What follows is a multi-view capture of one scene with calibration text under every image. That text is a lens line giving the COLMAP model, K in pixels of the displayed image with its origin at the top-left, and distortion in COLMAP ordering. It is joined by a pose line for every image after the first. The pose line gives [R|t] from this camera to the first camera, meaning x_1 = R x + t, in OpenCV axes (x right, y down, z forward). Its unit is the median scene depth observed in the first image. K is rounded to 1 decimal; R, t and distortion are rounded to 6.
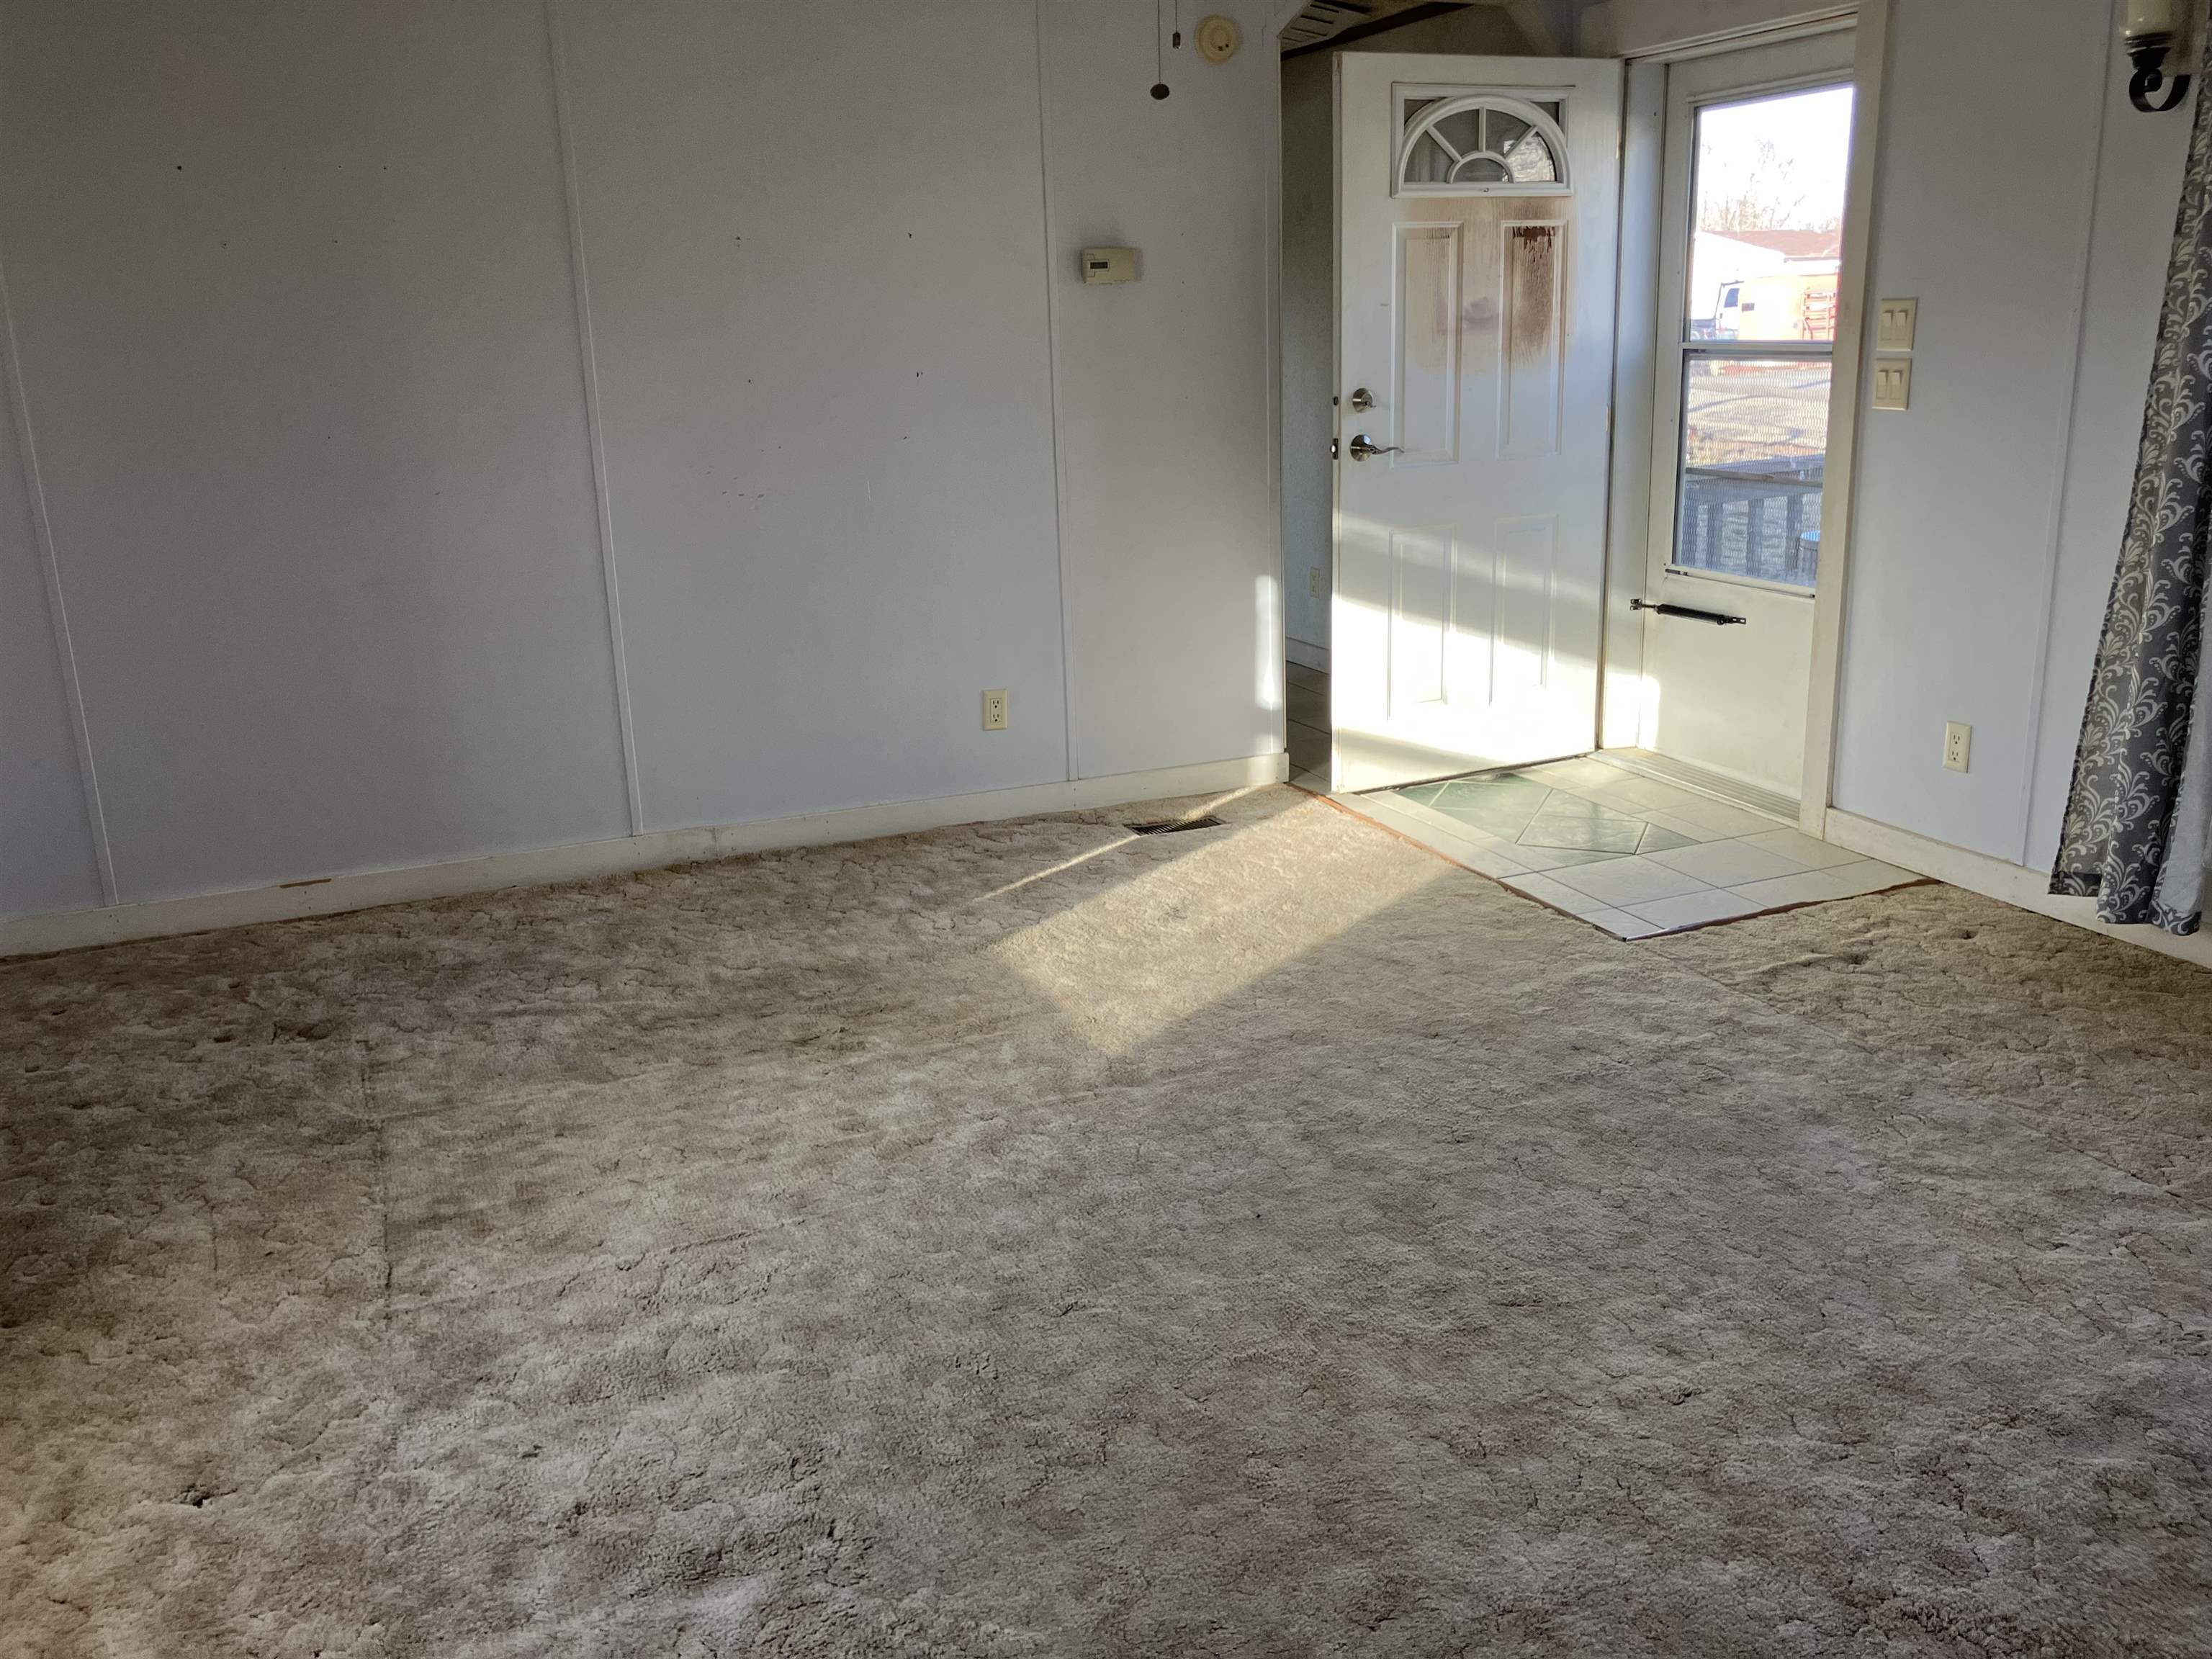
lens RADIAL K [[1819.1, 0, 1106.0], [0, 1819.1, 829.5], [0, 0, 1]] dist [0.016444, 0.008667]
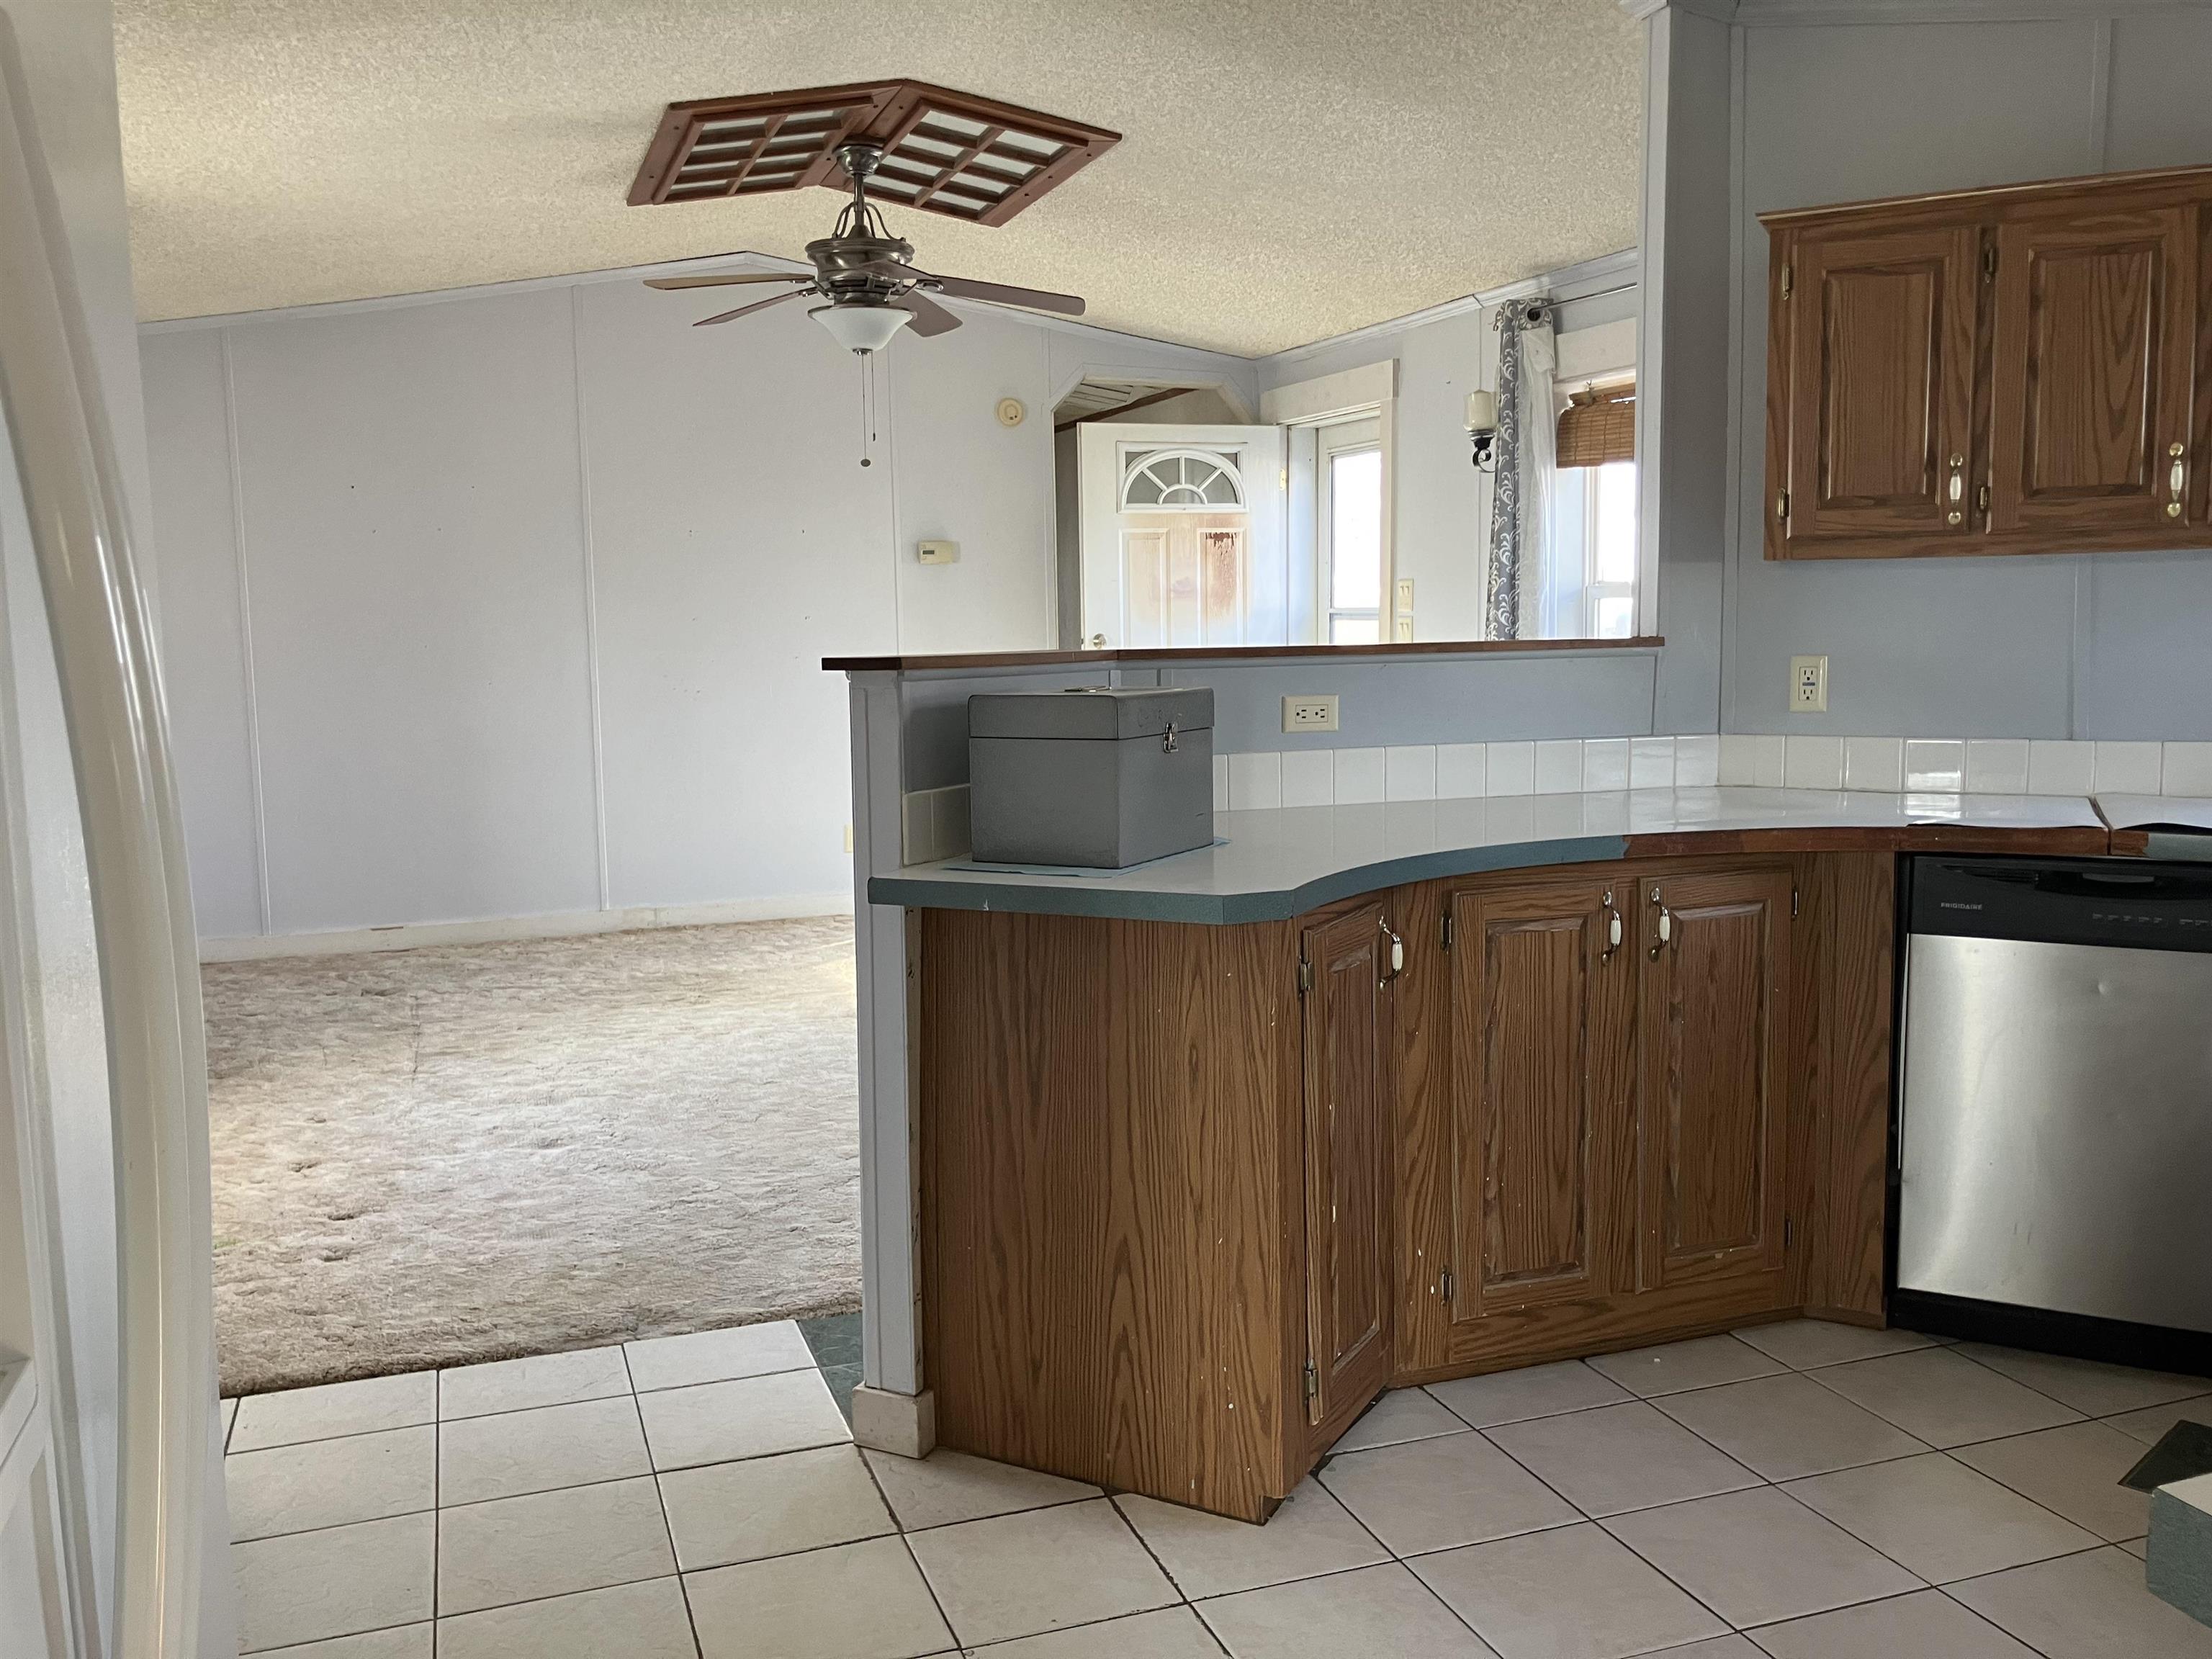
lens RADIAL K [[1840.0, 0, 1106.0], [0, 1840.0, 829.5], [0, 0, 1]] dist [0.061005, -0.100305]
pose [[0.998662, 0.018711, -0.048211, 0.255457], [-0.025804, 0.988200, -0.150981, 0.172777], [0.044817, 0.152023, 0.987360, -0.561107]]
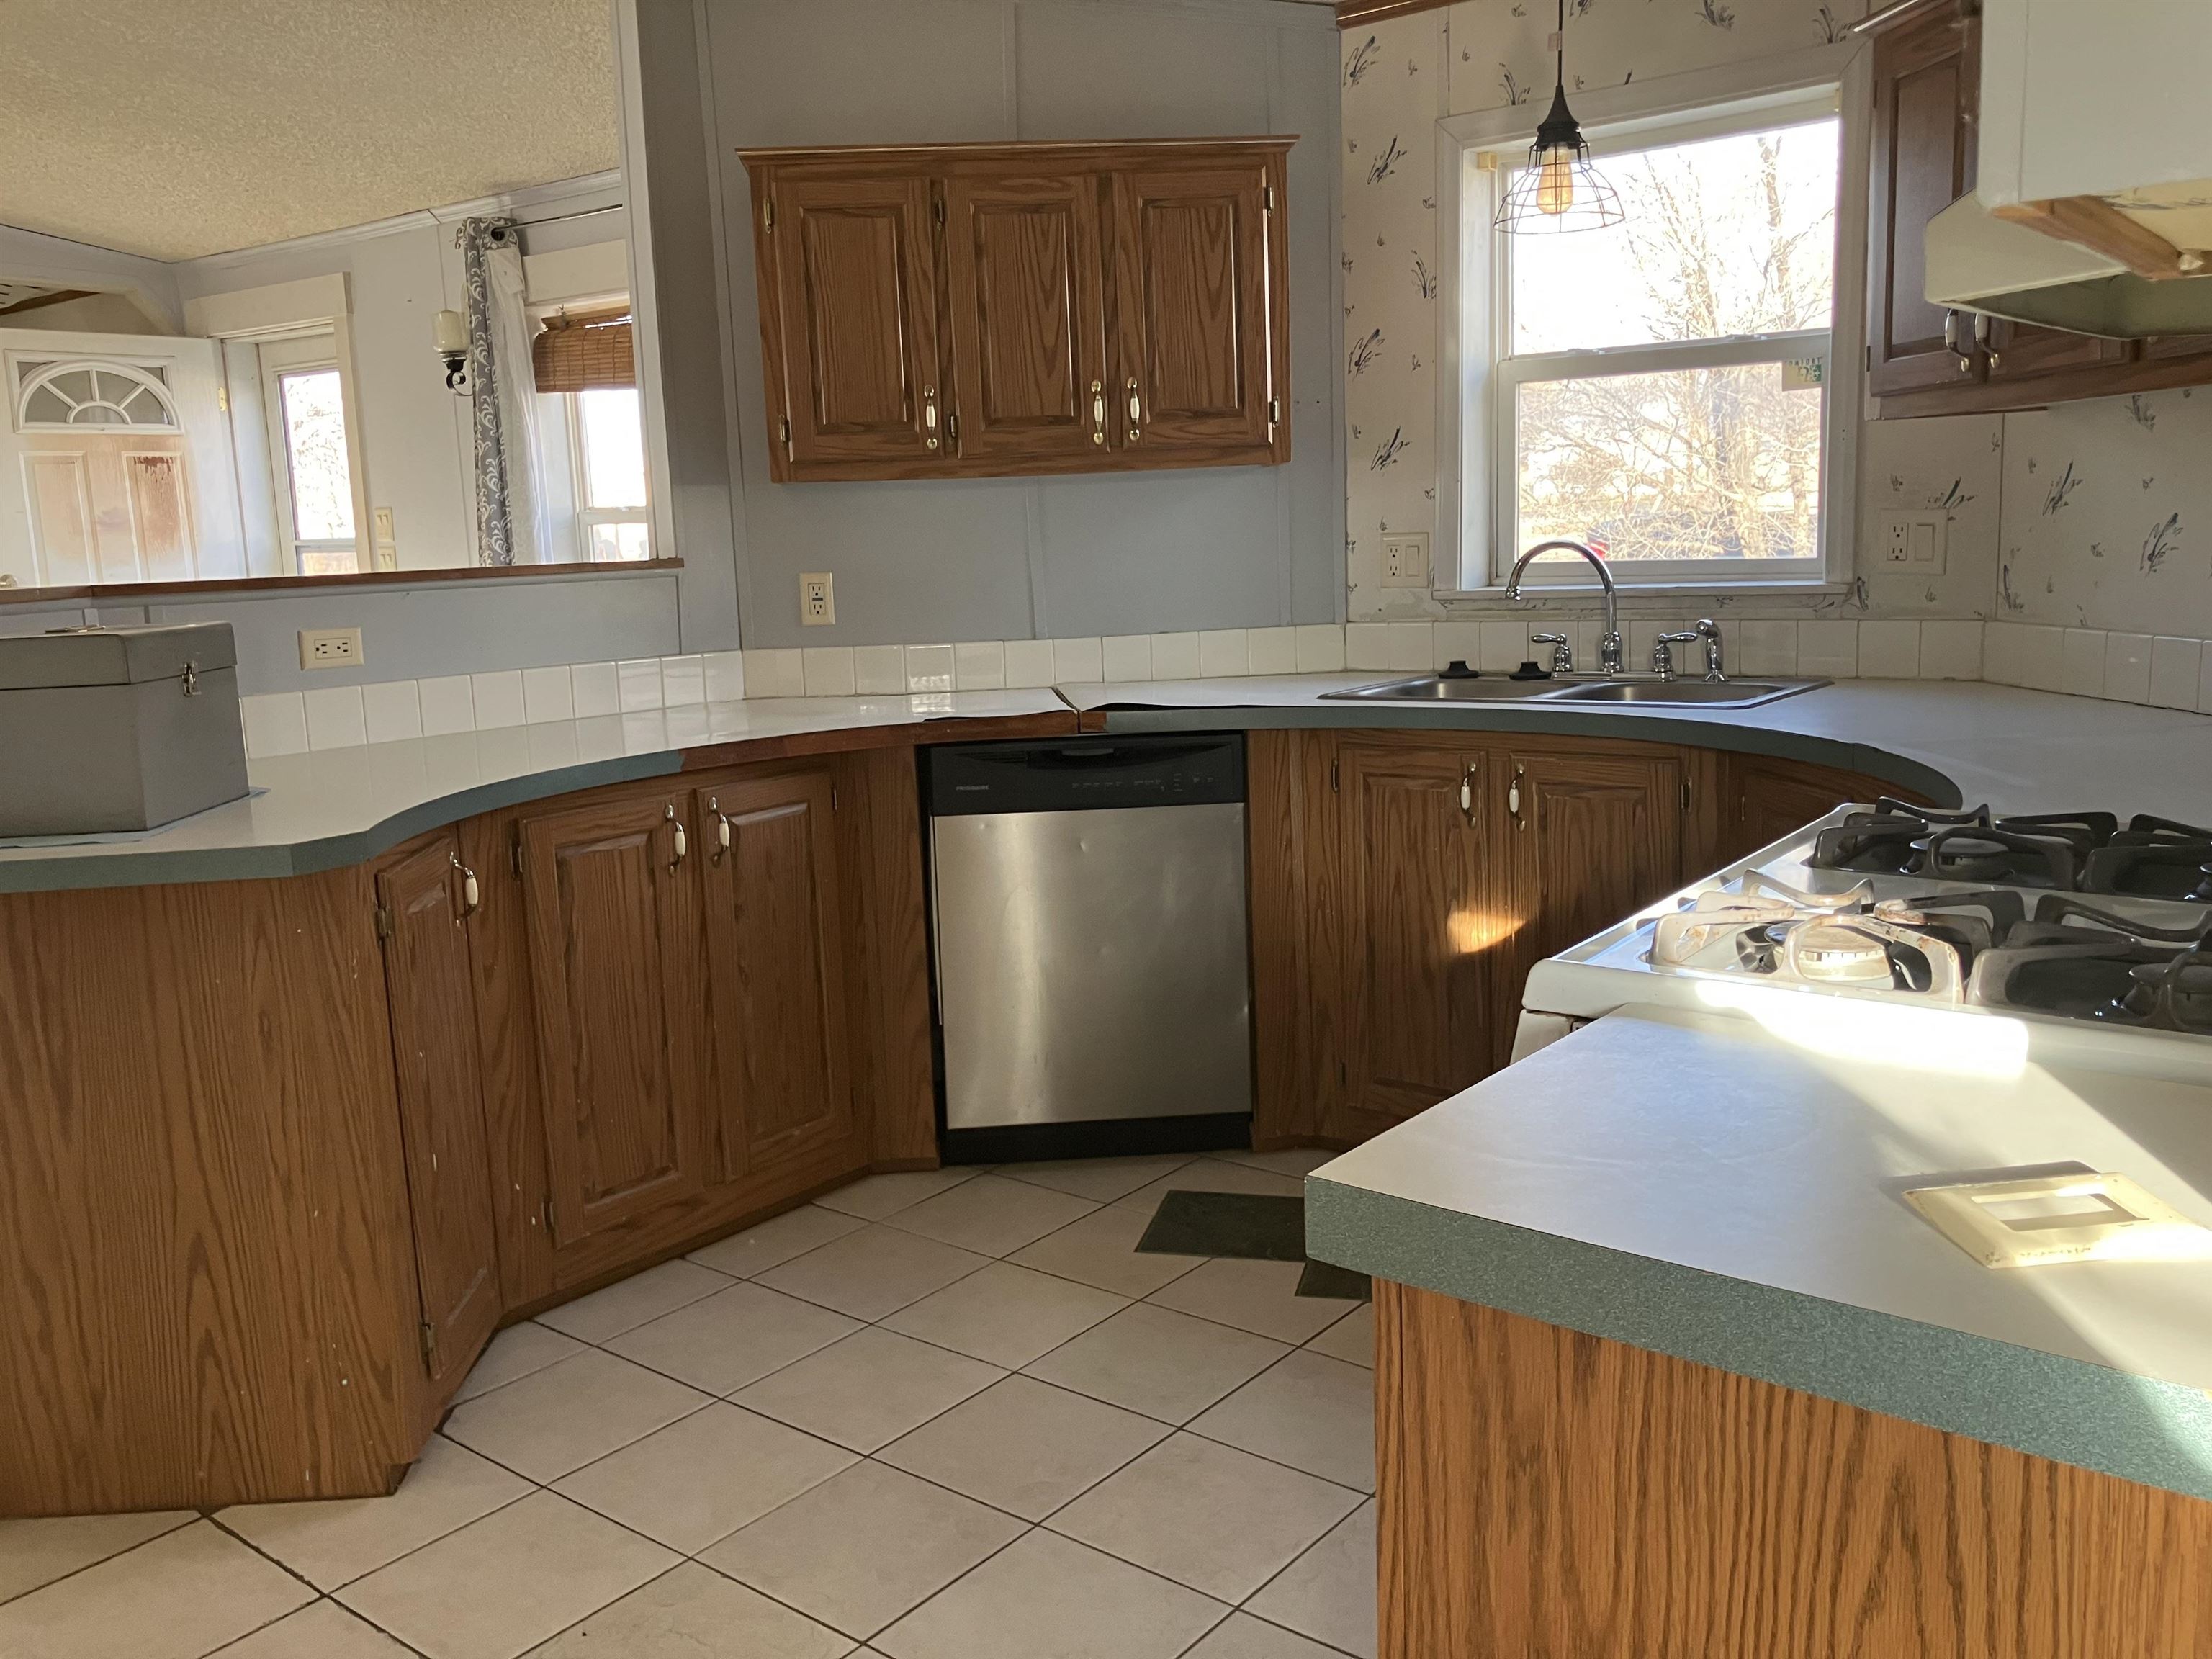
lens RADIAL K [[1819.1, 0, 1106.0], [0, 1819.1, 829.5], [0, 0, 1]] dist [0.016444, 0.008667]
pose [[0.878971, -0.084082, 0.469404, 0.229619], [0.137758, 0.987137, -0.081134, 0.175831], [-0.456544, 0.135978, 0.879248, -0.560109]]
